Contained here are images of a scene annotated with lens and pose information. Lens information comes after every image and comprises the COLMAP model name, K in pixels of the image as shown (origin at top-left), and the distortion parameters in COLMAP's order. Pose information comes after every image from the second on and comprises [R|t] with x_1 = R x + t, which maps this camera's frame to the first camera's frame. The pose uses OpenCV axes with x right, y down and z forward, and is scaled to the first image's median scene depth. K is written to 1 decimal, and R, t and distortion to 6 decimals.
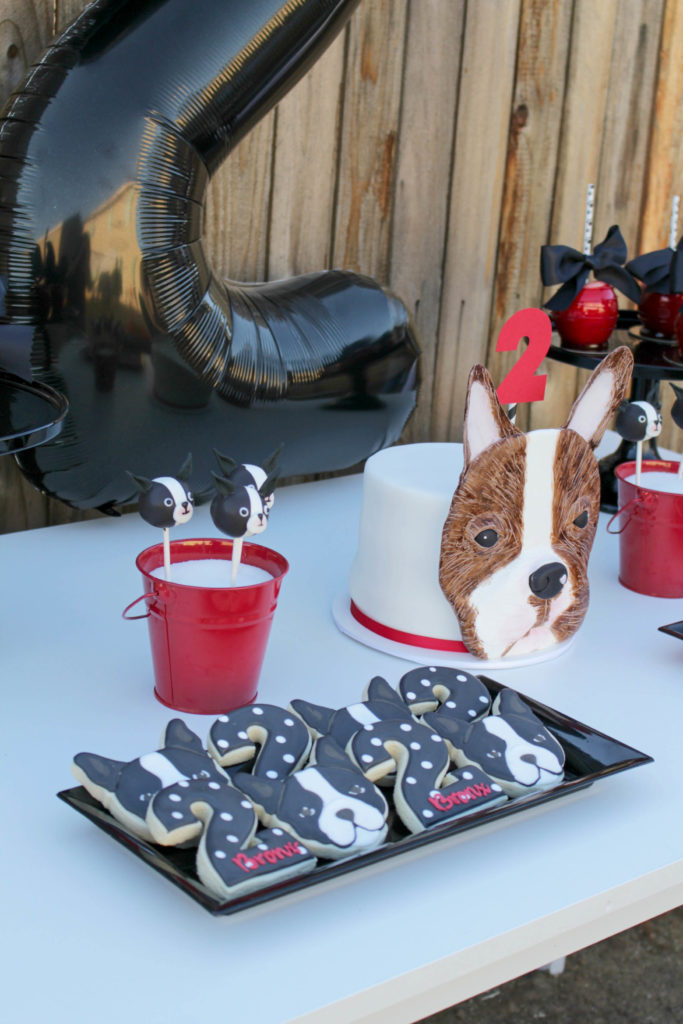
lens RADIAL K [[1686.0, 0, 341.5], [0, 1686.0, 512.0], [0, 0, 1]] dist [-0.035816, 0.046351]
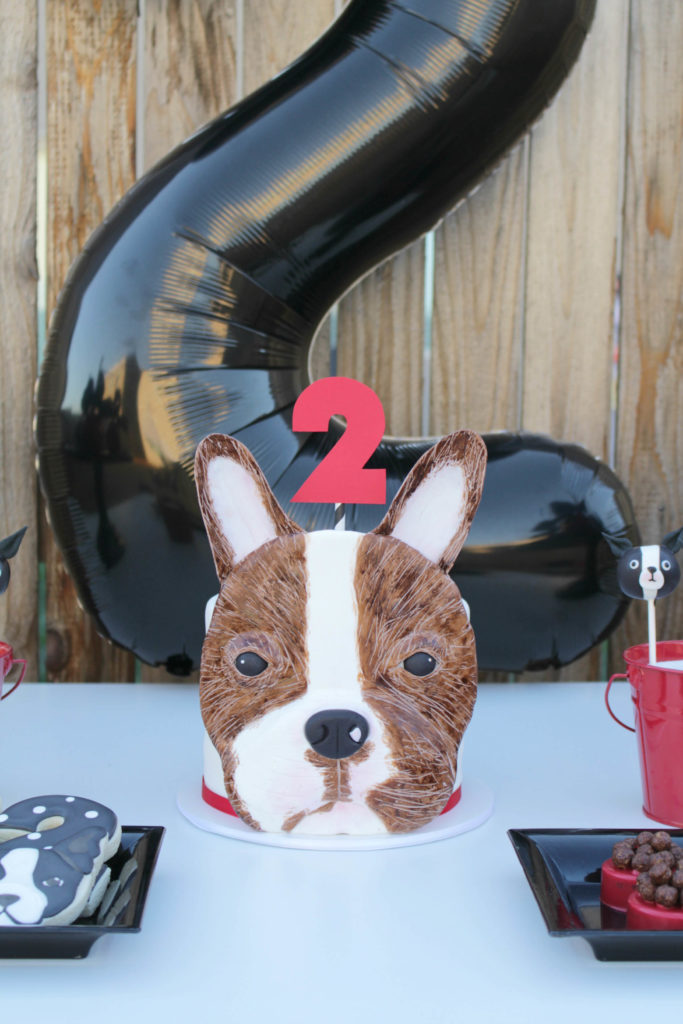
lens RADIAL K [[1655.4, 0, 359.5], [0, 1655.4, 517.8], [0, 0, 1]] dist [-0.029050, -0.002705]
pose [[0.798197, 0.006321, -0.602364, 0.552942], [-0.140693, 0.974246, -0.176210, 0.072803], [0.585737, 0.225399, 0.778529, 0.400260]]
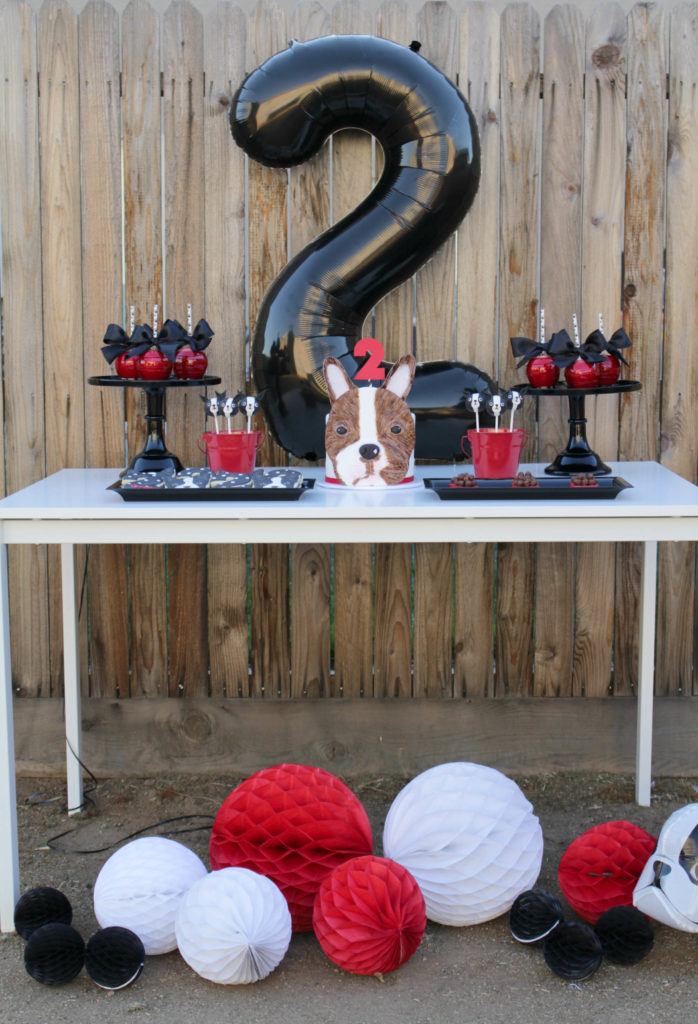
lens RADIAL K [[1687.7, 0, 349.0], [0, 1687.7, 512.0], [0, 0, 1]] dist [0.012199, 0.049845]
pose [[0.765757, 0.005077, -0.643110, 1.557821], [-0.136803, 0.978370, -0.155169, 0.474620], [0.628412, 0.206802, 0.749888, -0.735080]]
